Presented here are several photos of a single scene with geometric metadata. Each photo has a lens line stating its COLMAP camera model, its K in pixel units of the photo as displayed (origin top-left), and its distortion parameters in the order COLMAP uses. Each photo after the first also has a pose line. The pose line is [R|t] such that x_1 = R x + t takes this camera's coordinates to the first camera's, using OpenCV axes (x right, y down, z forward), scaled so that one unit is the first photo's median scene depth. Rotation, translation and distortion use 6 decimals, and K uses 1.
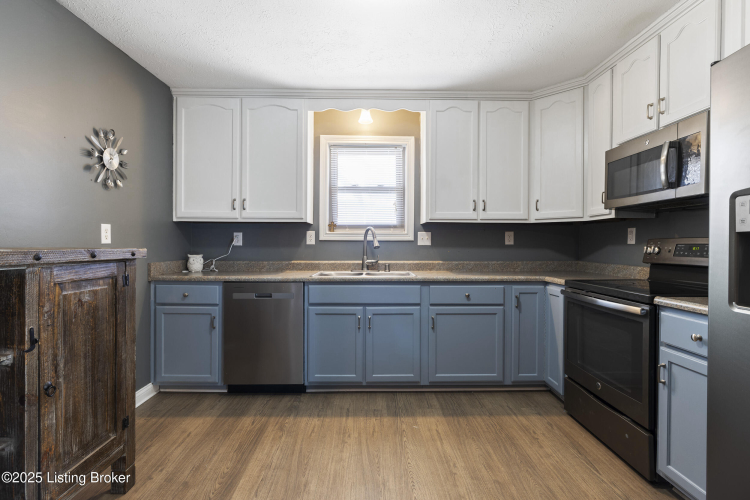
lens RADIAL K [[367.4, 0, 375.8], [0, 367.4, 249.5], [0, 0, 1]] dist [0.000754, -0.000249]
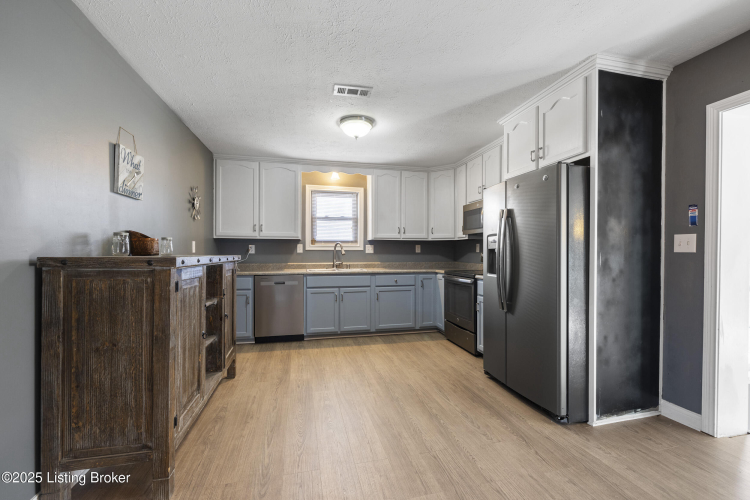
lens RADIAL K [[329.0, 0, 377.6], [0, 329.0, 250.9], [0, 0, 1]] dist [0.004888, 0.000112]
pose [[0.976566, -0.000781, 0.215216, -0.189082], [0.004306, 0.999864, -0.015909, 0.003034], [-0.215174, 0.016463, 0.976437, -0.574001]]
